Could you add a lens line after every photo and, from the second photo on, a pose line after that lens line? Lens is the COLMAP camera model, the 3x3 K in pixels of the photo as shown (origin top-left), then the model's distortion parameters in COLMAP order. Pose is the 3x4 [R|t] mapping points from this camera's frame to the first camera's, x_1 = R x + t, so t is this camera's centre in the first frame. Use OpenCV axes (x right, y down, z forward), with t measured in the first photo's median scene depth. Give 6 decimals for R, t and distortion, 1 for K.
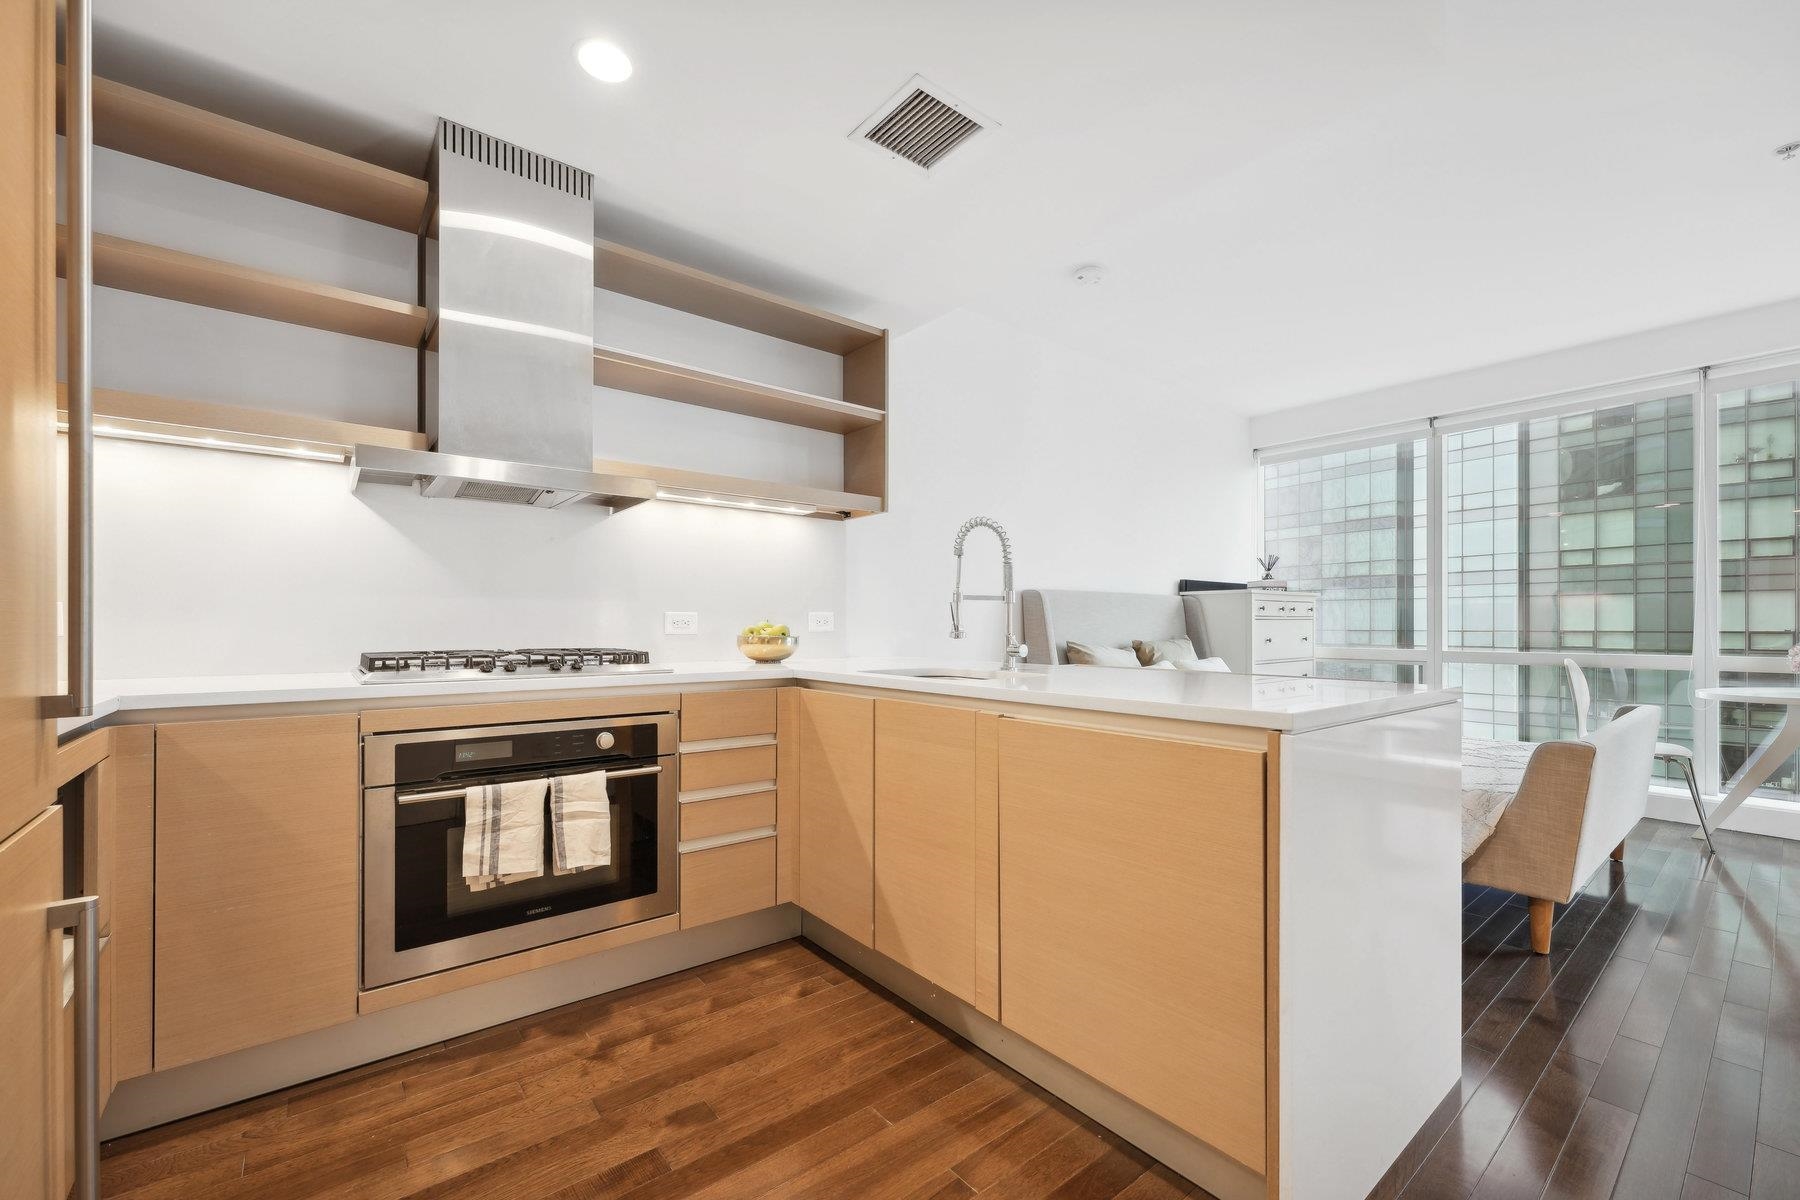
lens RADIAL K [[732.8, 0, 893.7], [0, 732.8, 616.9], [0, 0, 1]] dist [0.003799, 0.000002]
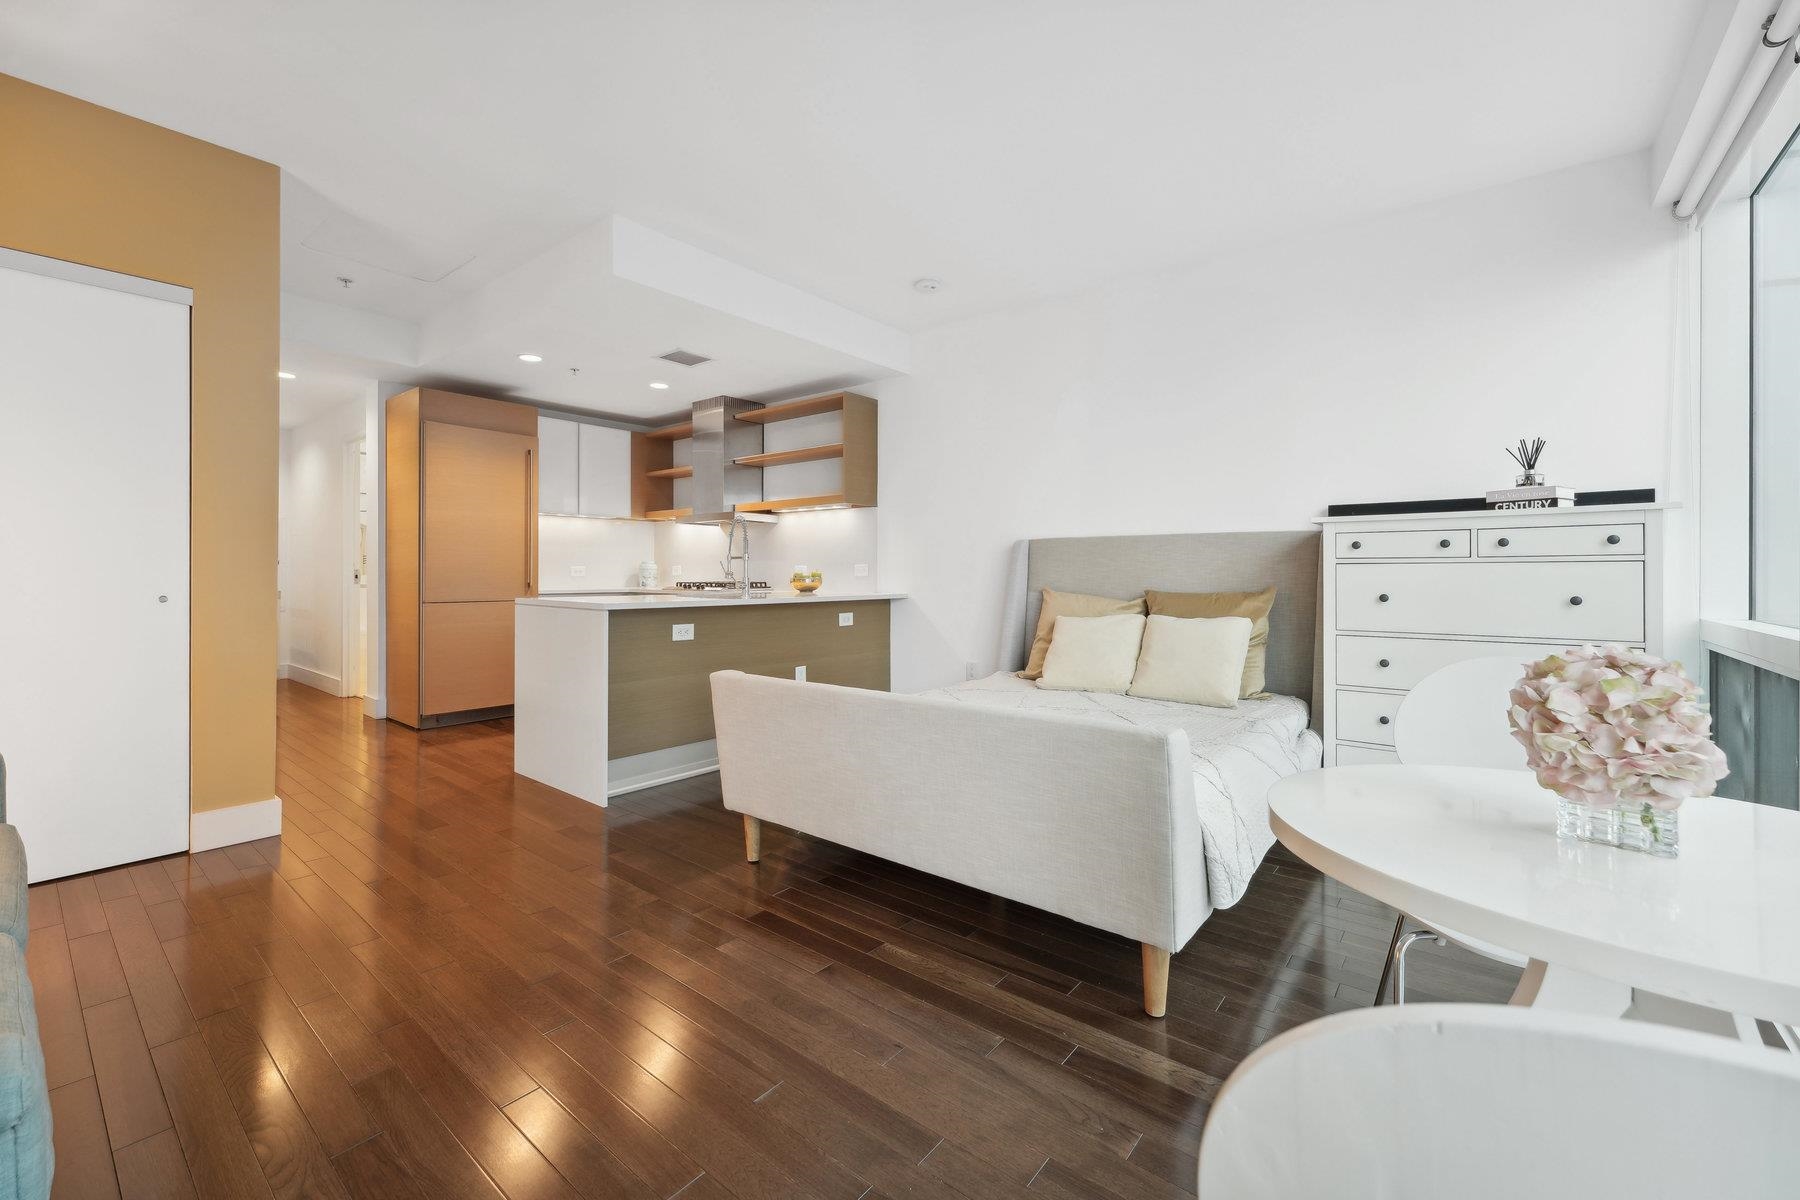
lens RADIAL K [[732.8, 0, 903.0], [0, 732.8, 584.7], [0, 0, 1]] dist [0.003799, 0.000002]
pose [[0.210978, 0.016125, -0.977358, 0.937593], [0.009937, 0.999777, 0.018640, 0.005805], [0.977440, -0.013645, 0.210771, 0.447750]]
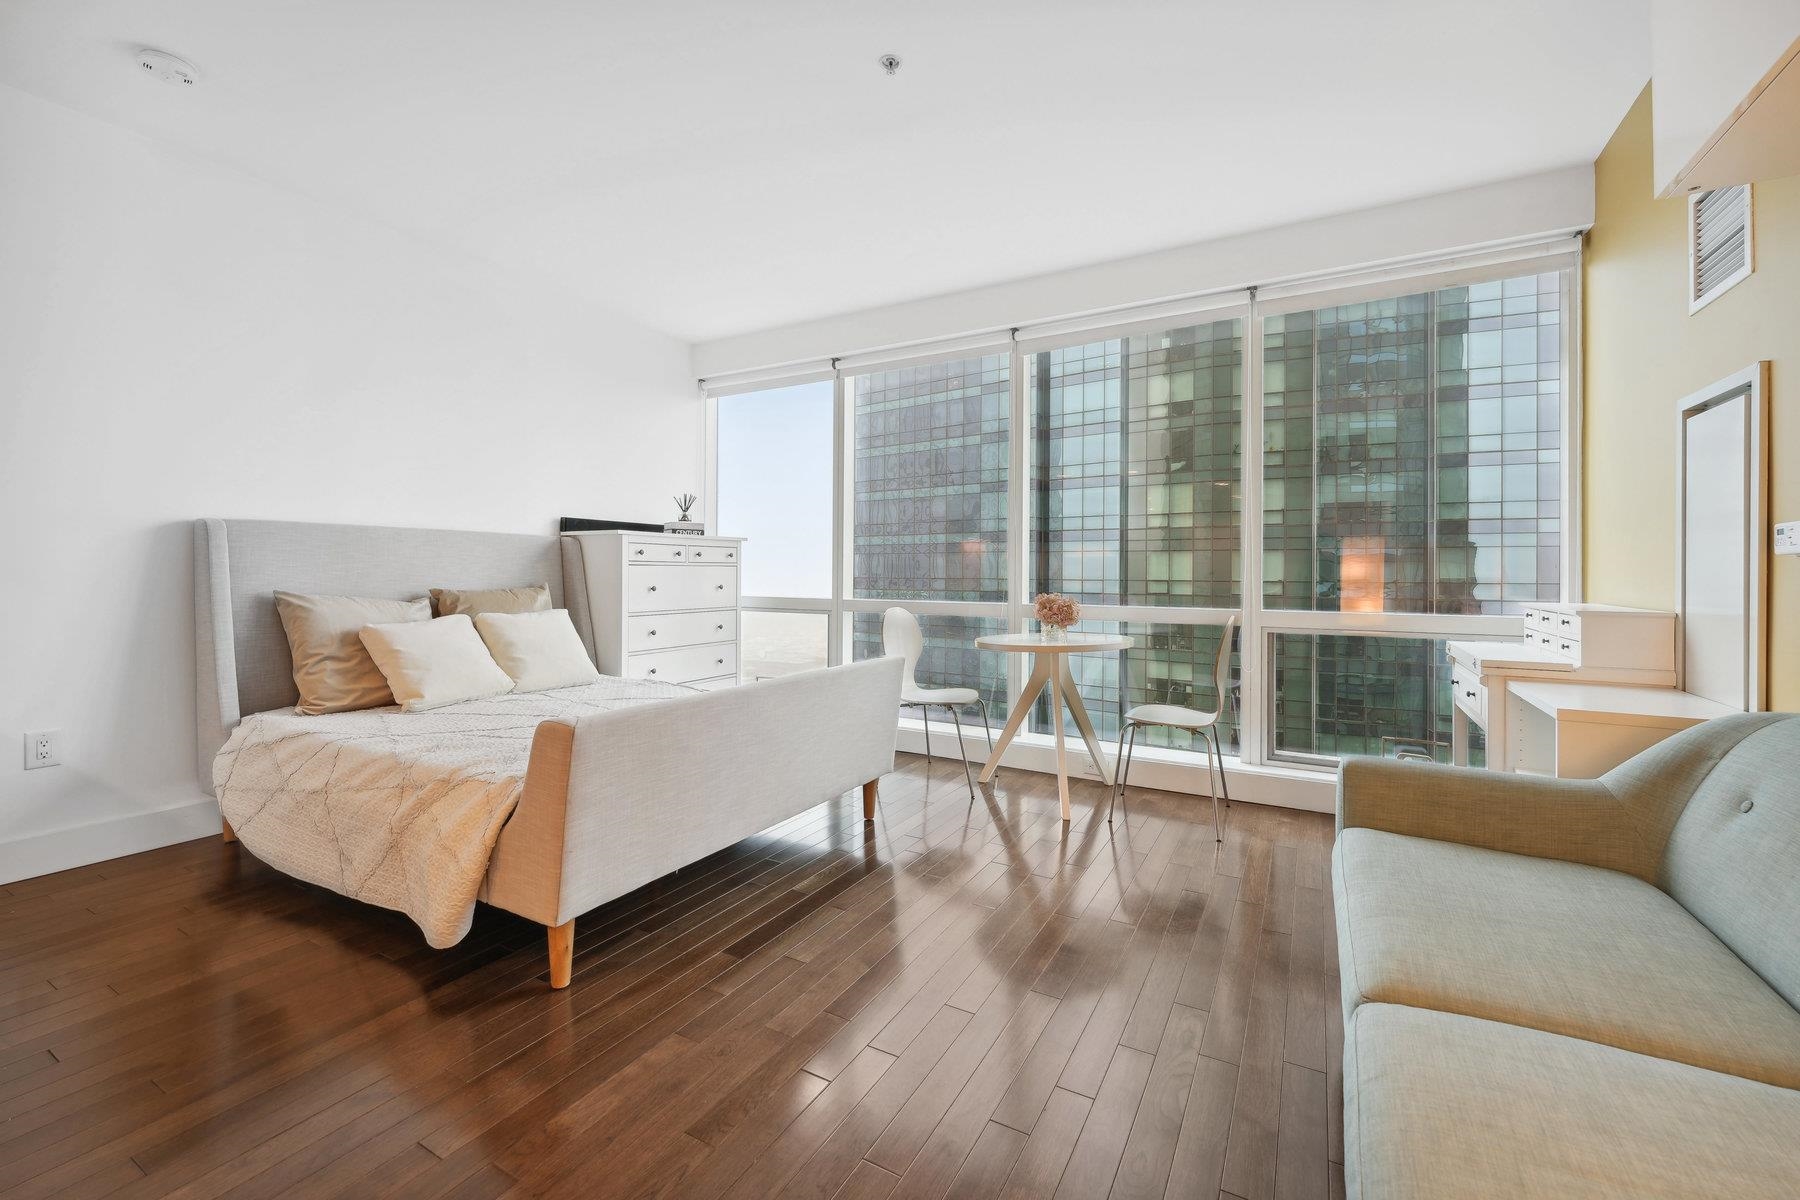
lens RADIAL K [[732.8, 0, 904.1], [0, 732.8, 586.5], [0, 0, 1]] dist [0.003799, 0.000002]
pose [[0.929135, -0.000322, 0.369740, 0.428578], [-0.010721, 0.999556, 0.027813, 0.001584], [-0.369584, -0.029806, 0.928719, 0.055387]]
